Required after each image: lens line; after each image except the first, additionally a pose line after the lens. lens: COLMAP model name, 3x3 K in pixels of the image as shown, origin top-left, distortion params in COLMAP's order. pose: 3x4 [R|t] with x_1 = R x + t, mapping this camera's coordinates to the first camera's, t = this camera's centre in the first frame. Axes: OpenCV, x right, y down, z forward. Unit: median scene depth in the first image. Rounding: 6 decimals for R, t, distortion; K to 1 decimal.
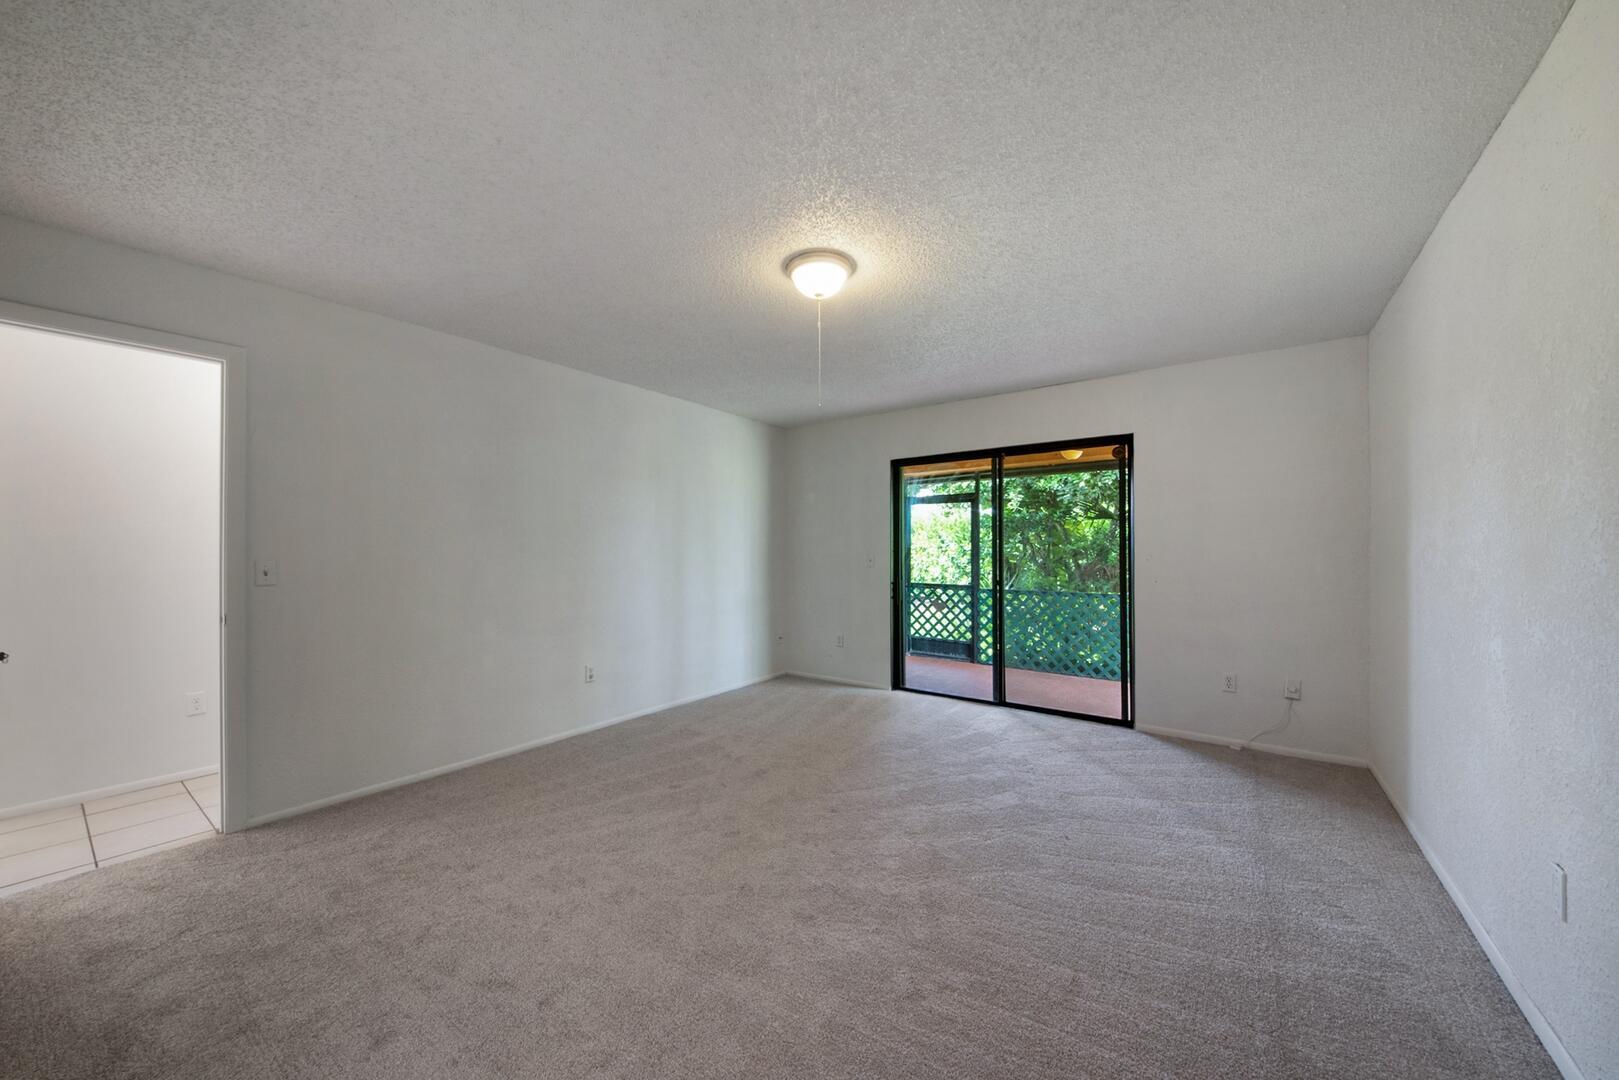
lens RADIAL K [[583.8, 0, 812.1], [0, 583.8, 535.6], [0, 0, 1]] dist [0.000752, -0.000141]
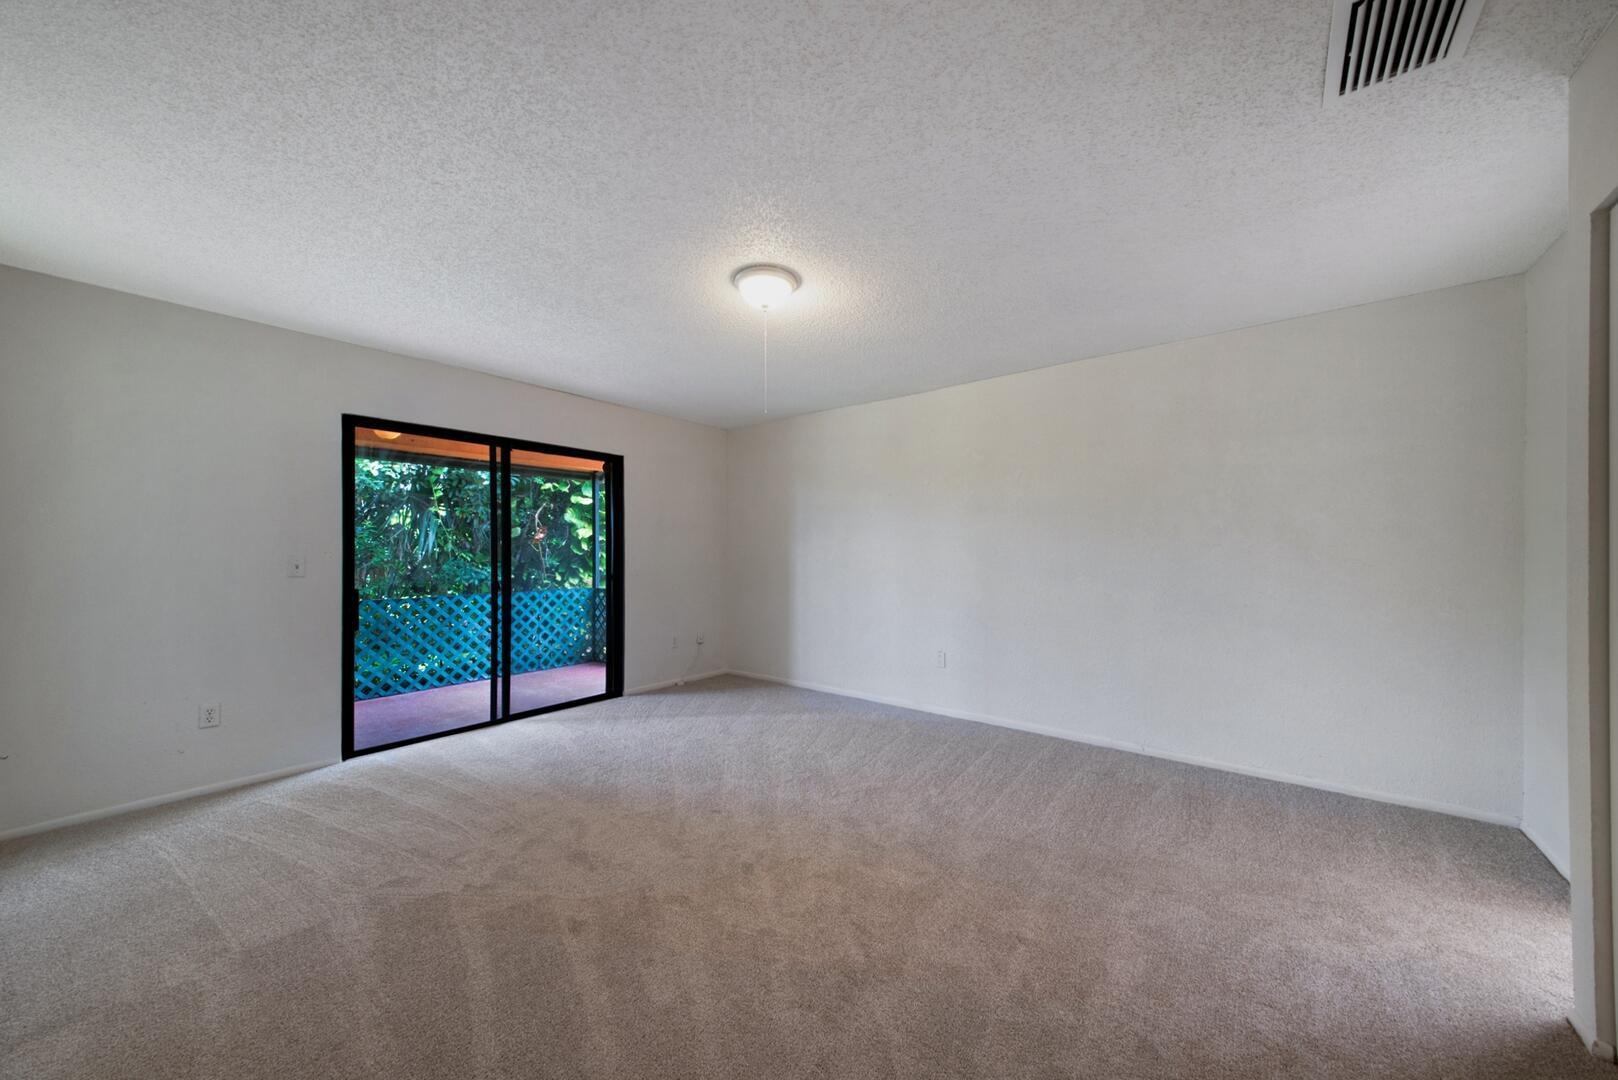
lens RADIAL K [[583.4, 0, 809.4], [0, 583.4, 548.9], [0, 0, 1]] dist [0.000752, -0.000141]
pose [[0.040309, -0.004990, 0.999175, -0.603284], [-0.016194, 0.999853, 0.005646, 0.008009], [-0.999056, -0.016408, 0.040222, 0.513755]]
